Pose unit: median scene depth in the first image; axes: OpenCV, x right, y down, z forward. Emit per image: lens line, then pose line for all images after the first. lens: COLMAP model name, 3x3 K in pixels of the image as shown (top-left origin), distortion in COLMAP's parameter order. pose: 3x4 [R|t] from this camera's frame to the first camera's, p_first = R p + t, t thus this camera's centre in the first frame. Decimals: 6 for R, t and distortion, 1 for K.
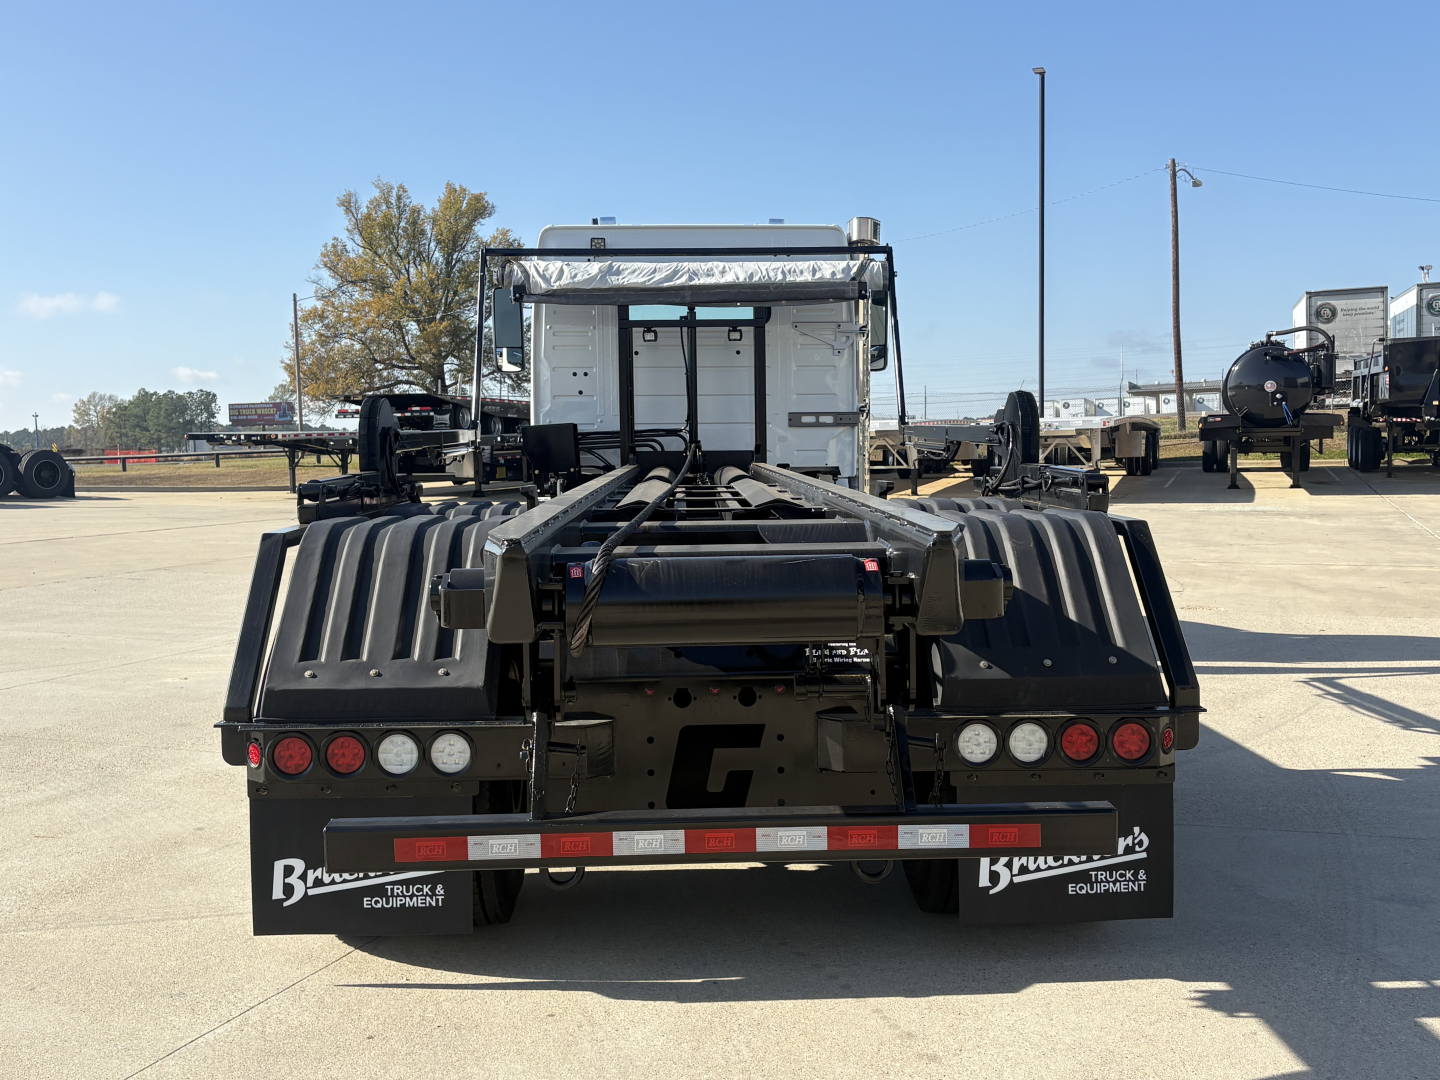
lens RADIAL K [[1455.5, 0, 756.8], [0, 1455.5, 544.9], [0, 0, 1]] dist [0.129325, -0.450290]
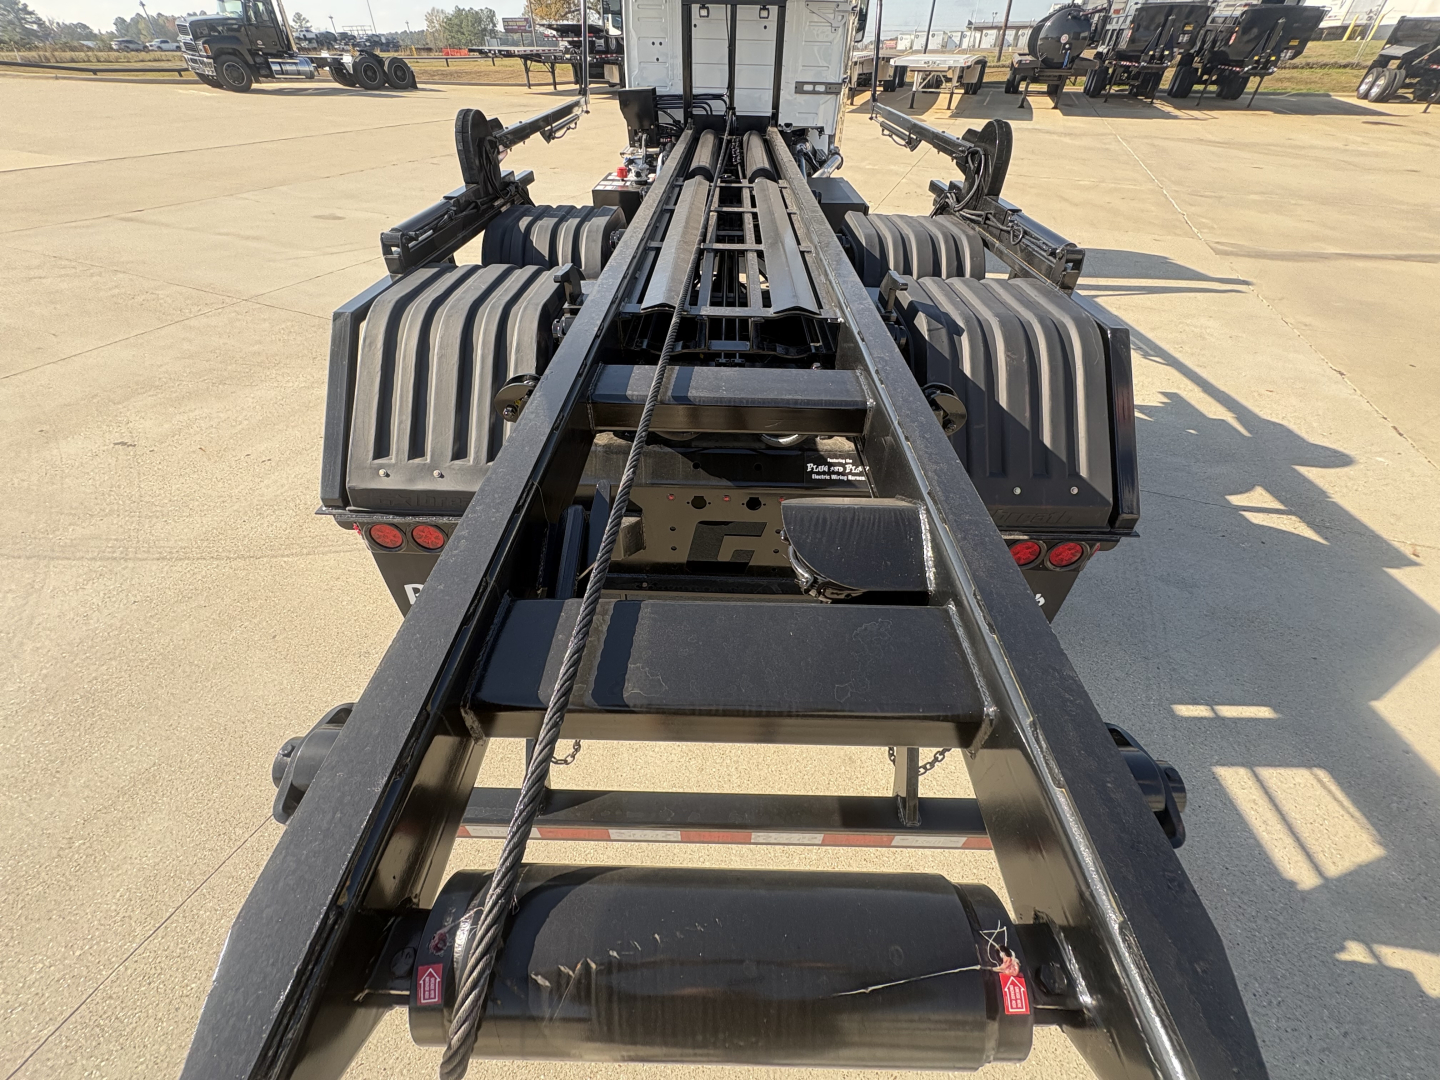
lens RADIAL K [[567.6, 0, 720.0], [0, 567.6, 540.0], [0, 0, 1]] dist [-0.008184, 0.000007]
pose [[0.997382, 0.065471, -0.030691, -0.002158], [-0.033969, 0.798953, 0.600434, -0.018084], [0.063832, -0.597820, 0.799085, 0.074661]]
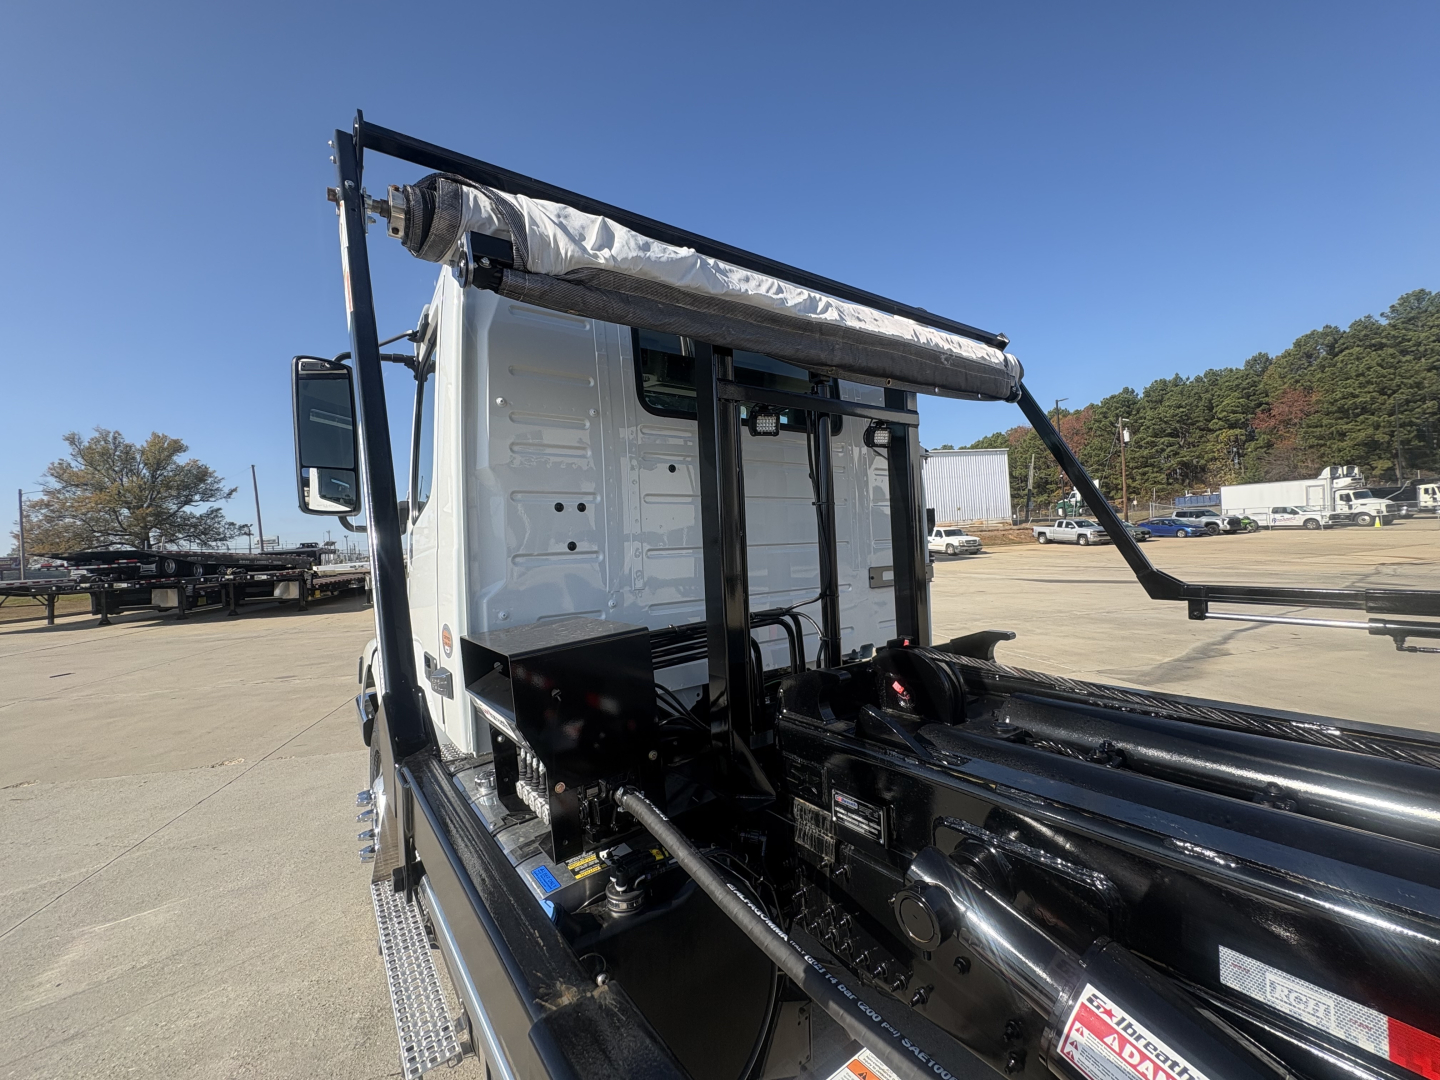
lens RADIAL K [[572.2, 0, 720.0], [0, 572.2, 540.0], [0, 0, 1]] dist [-0.000376, -0.000045]
pose [[0.838734, -0.019612, 0.544189, -0.054050], [0.076195, 0.993746, -0.081624, -0.026252], [-0.539185, 0.109925, 0.834983, 0.246035]]
